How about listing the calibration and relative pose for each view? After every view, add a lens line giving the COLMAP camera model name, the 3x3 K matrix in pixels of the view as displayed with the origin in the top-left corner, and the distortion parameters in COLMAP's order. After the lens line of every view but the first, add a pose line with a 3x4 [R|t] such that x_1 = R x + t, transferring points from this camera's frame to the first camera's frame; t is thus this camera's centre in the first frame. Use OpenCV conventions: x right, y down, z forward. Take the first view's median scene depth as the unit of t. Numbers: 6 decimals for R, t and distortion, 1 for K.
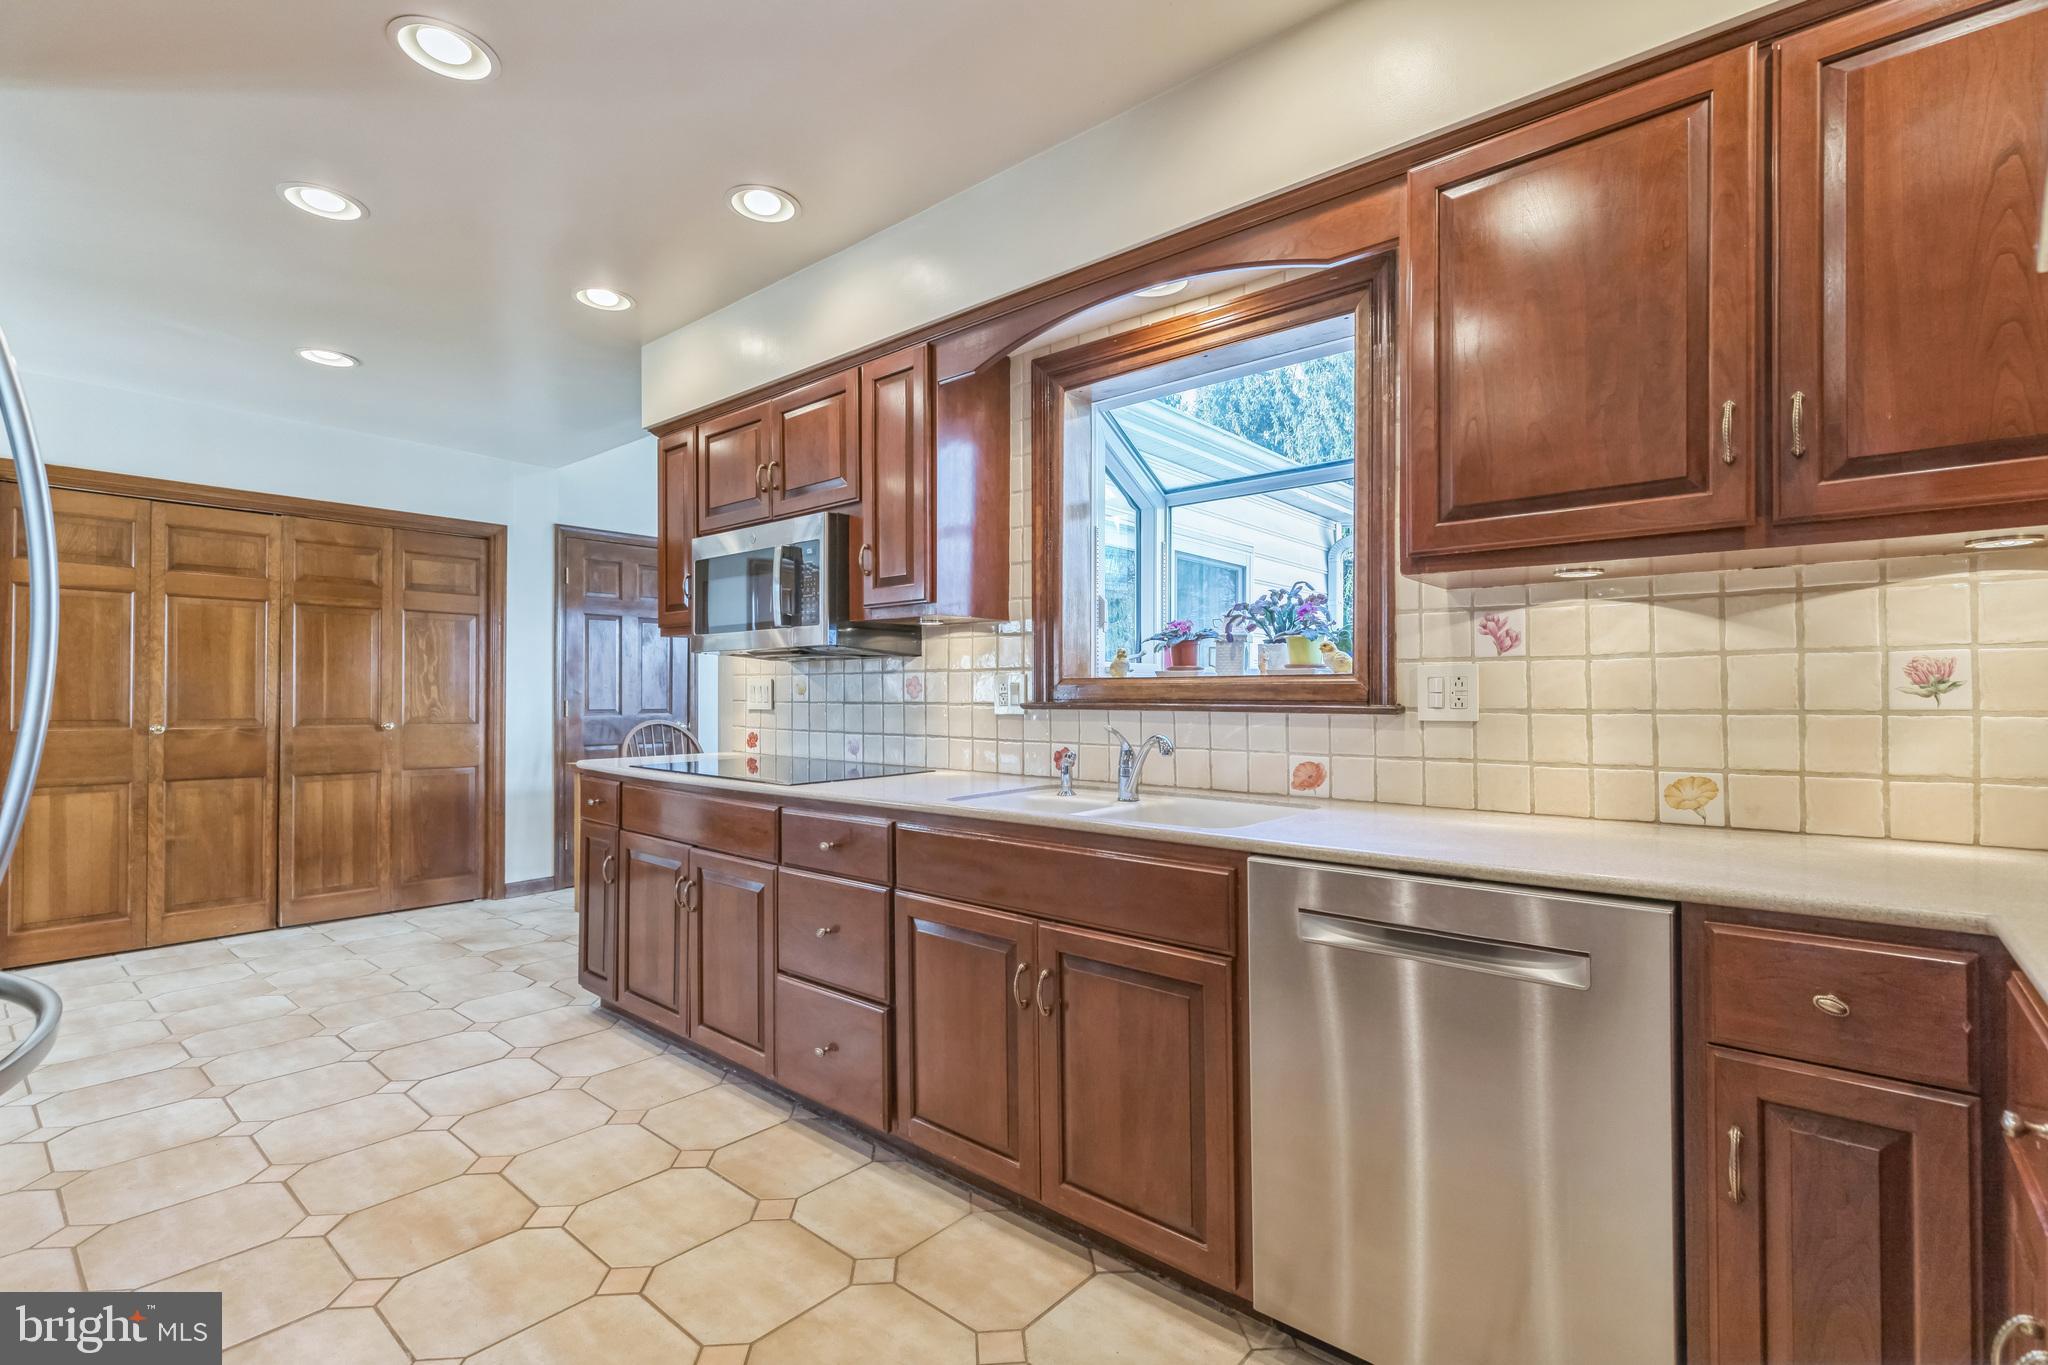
lens RADIAL K [[933.6, 0, 1025.4], [0, 933.6, 682.5], [0, 0, 1]] dist [0.012898, -0.000314]
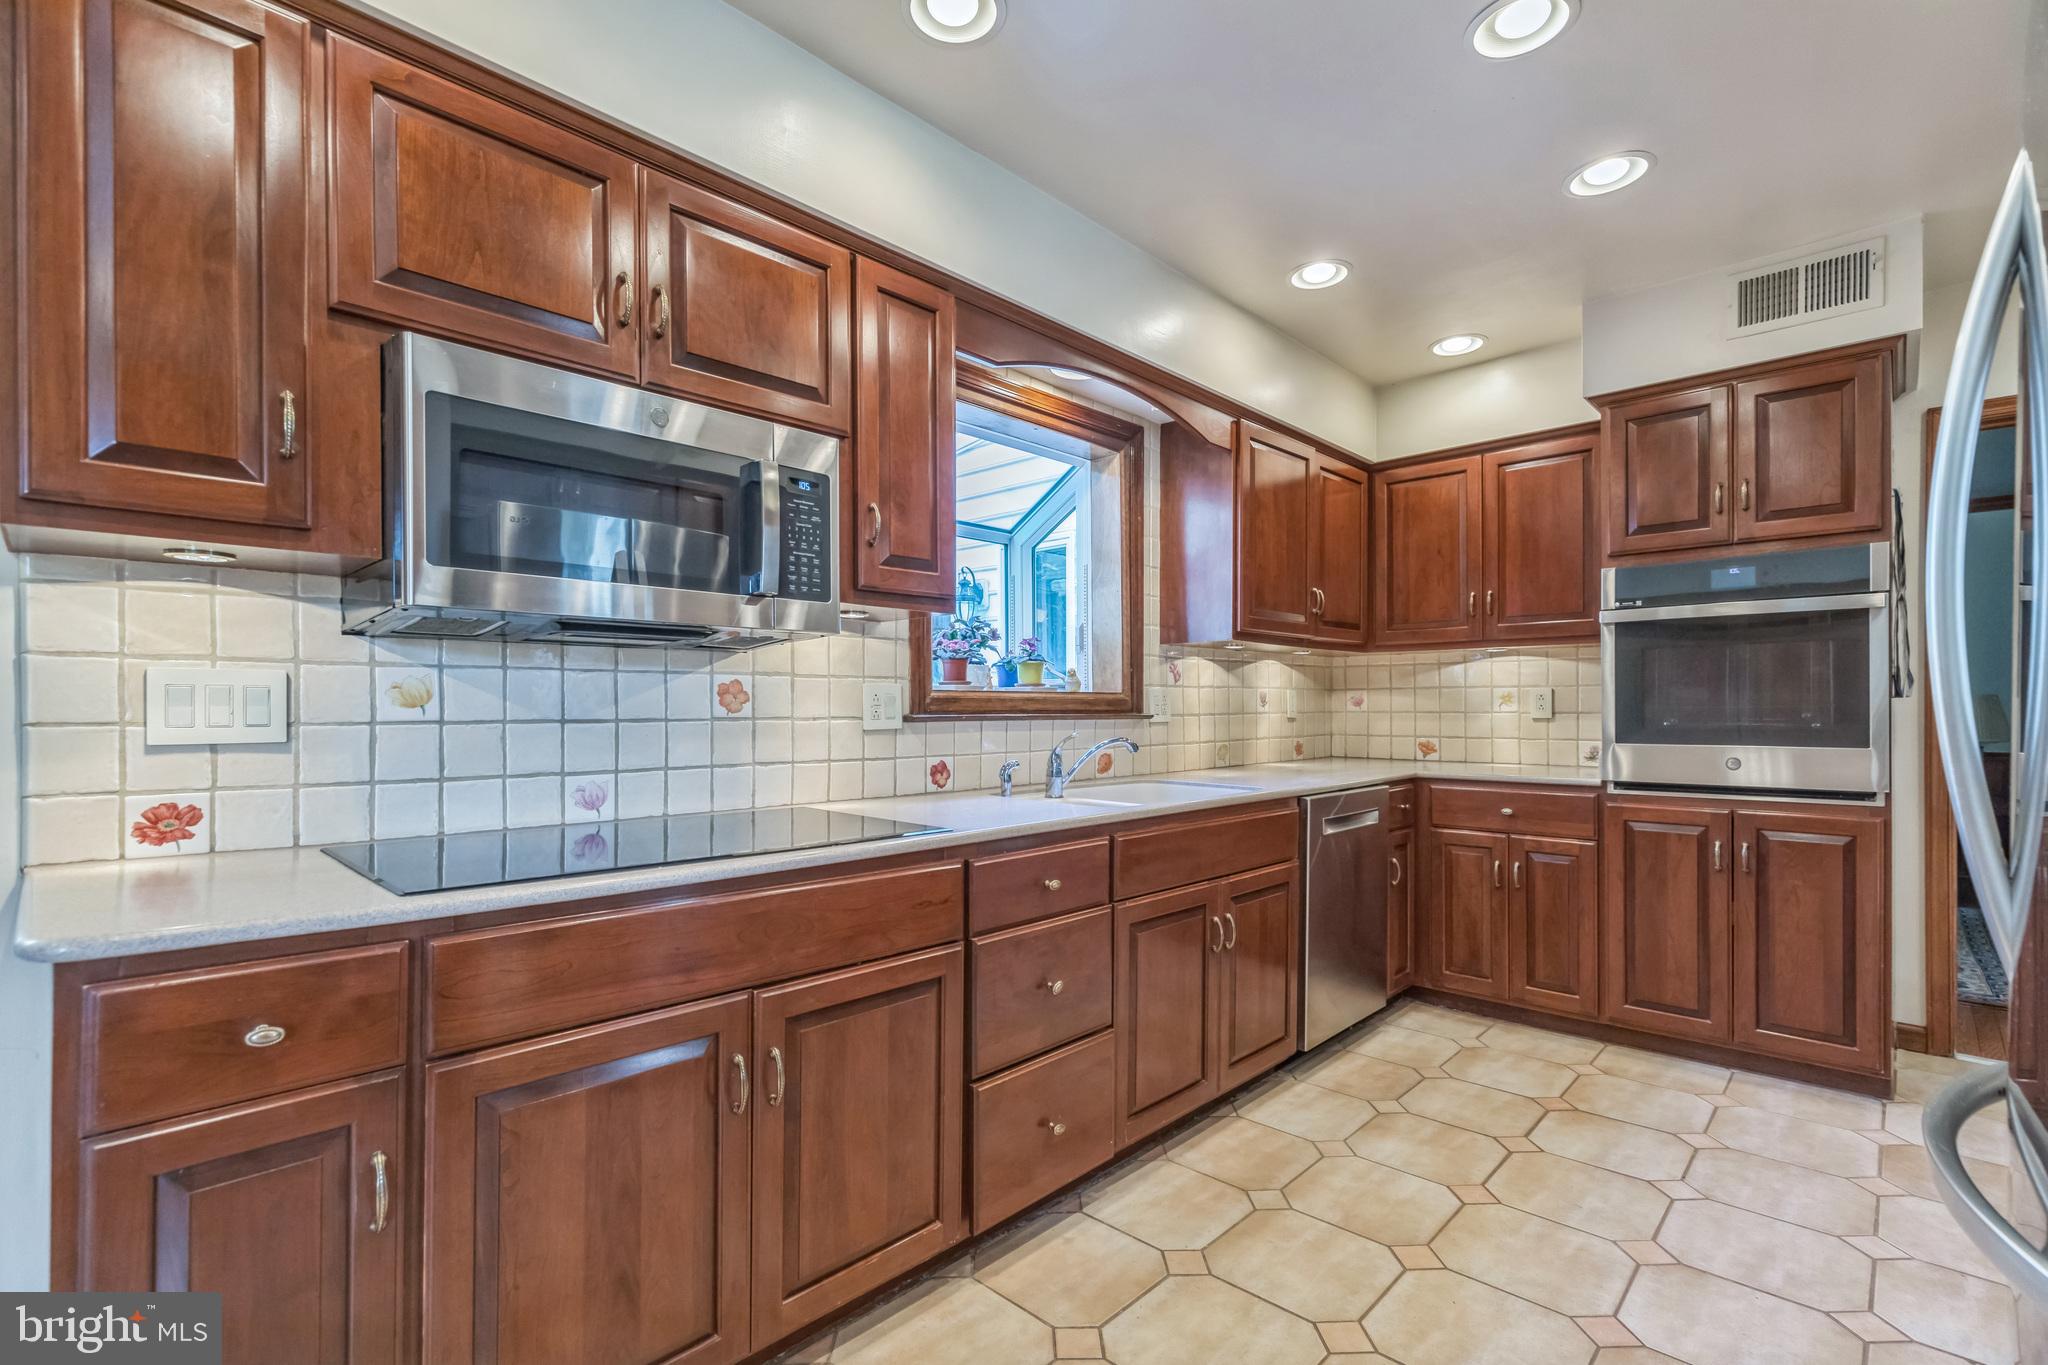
lens RADIAL K [[933.6, 0, 1025.4], [0, 933.6, 702.2], [0, 0, 1]] dist [0.012898, -0.000314]
pose [[0.050985, 0.006755, 0.998677, -1.047655], [-0.009261, 0.999937, -0.006290, 0.015443], [-0.998656, -0.008928, 0.051044, 0.972943]]
